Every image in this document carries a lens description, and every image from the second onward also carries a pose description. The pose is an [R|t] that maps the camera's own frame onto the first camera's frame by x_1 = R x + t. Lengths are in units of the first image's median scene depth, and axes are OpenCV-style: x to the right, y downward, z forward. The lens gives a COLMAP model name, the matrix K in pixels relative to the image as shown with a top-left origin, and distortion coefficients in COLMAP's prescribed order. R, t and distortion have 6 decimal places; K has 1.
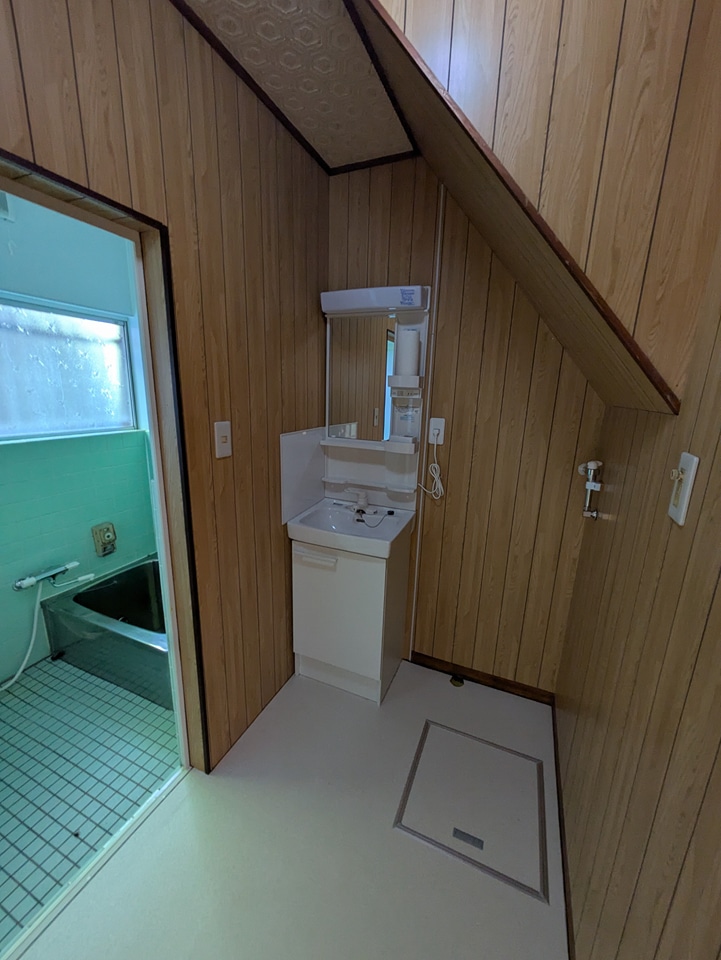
lens RADIAL K [[379.7, 0, 360.8], [0, 379.7, 477.1], [0, 0, 1]] dist [-0.001875, 0.002062]
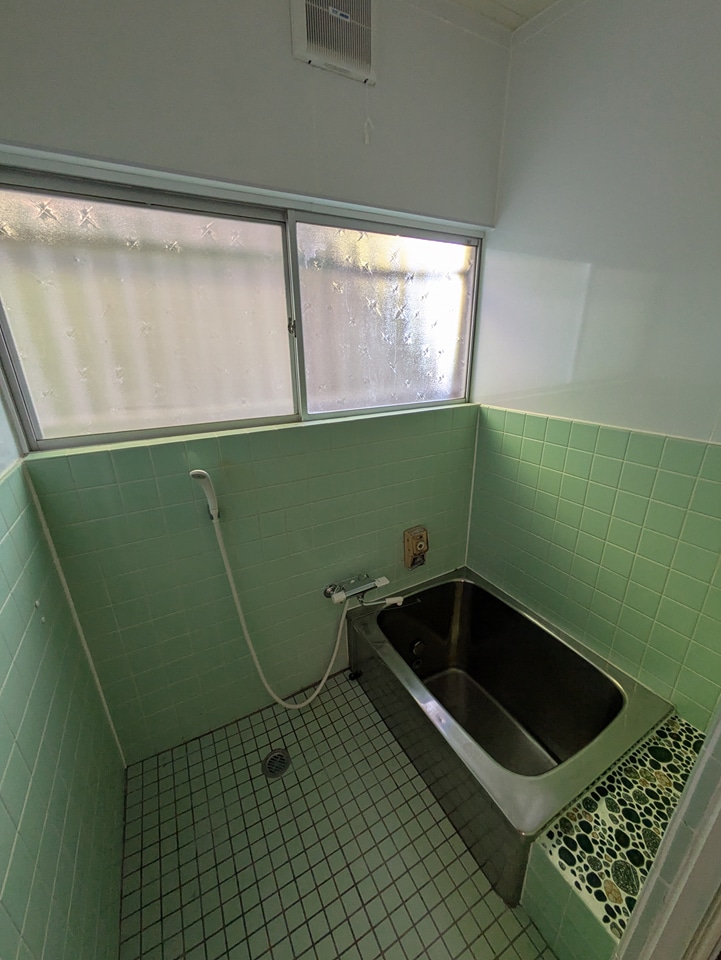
lens RADIAL K [[379.7, 0, 363.0], [0, 379.7, 478.8], [0, 0, 1]] dist [-0.001875, 0.002062]
pose [[0.794941, 0.177995, -0.579988, -0.378292], [-0.103498, 0.981767, 0.159443, -0.095509], [0.597793, -0.066721, 0.798869, 0.370516]]
